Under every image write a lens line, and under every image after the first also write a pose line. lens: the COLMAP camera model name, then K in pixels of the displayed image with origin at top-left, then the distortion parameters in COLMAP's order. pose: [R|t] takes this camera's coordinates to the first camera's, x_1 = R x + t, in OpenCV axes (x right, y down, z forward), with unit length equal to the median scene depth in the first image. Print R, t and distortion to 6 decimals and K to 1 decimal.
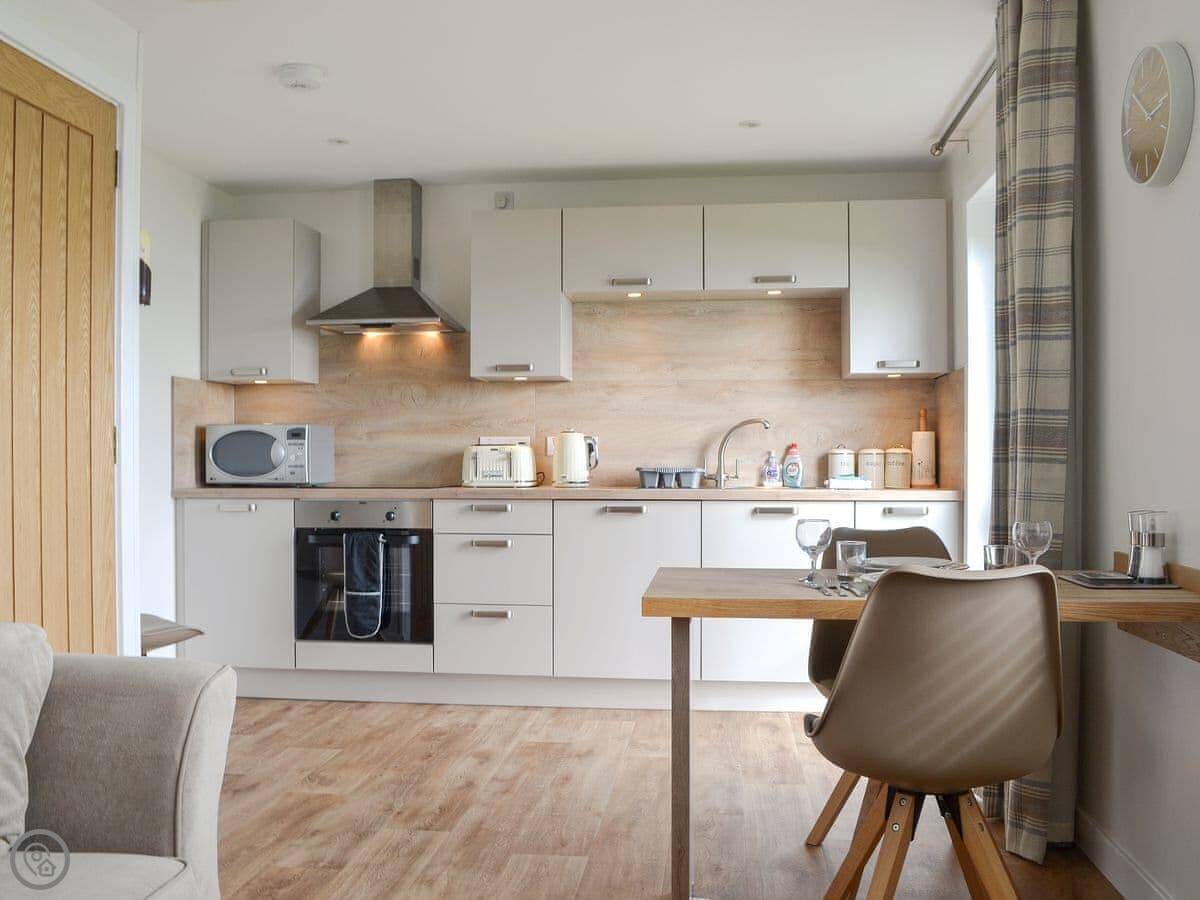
lens RADIAL K [[1152.4, 0, 600.0], [0, 1152.4, 450.0], [0, 0, 1]] dist [-0.019041, -0.014946]
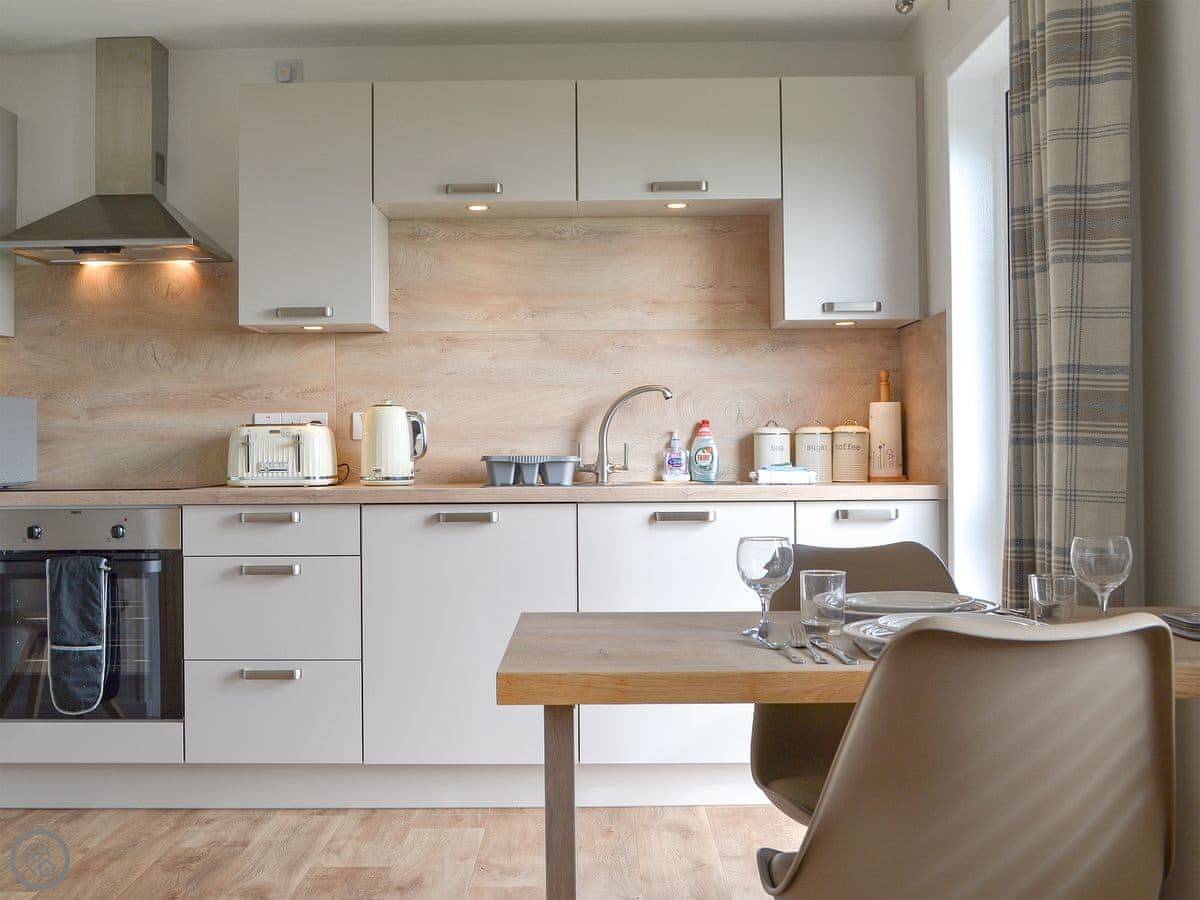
lens RADIAL K [[1502.8, 0, 597.5], [0, 1502.8, 433.7], [0, 0, 1]] dist [-0.077800, -0.009240]
pose [[0.994009, -0.007377, 0.109053, 0.002132], [0.007160, 0.999972, 0.002379, 0.000195], [-0.109067, -0.001584, 0.994033, 0.103045]]
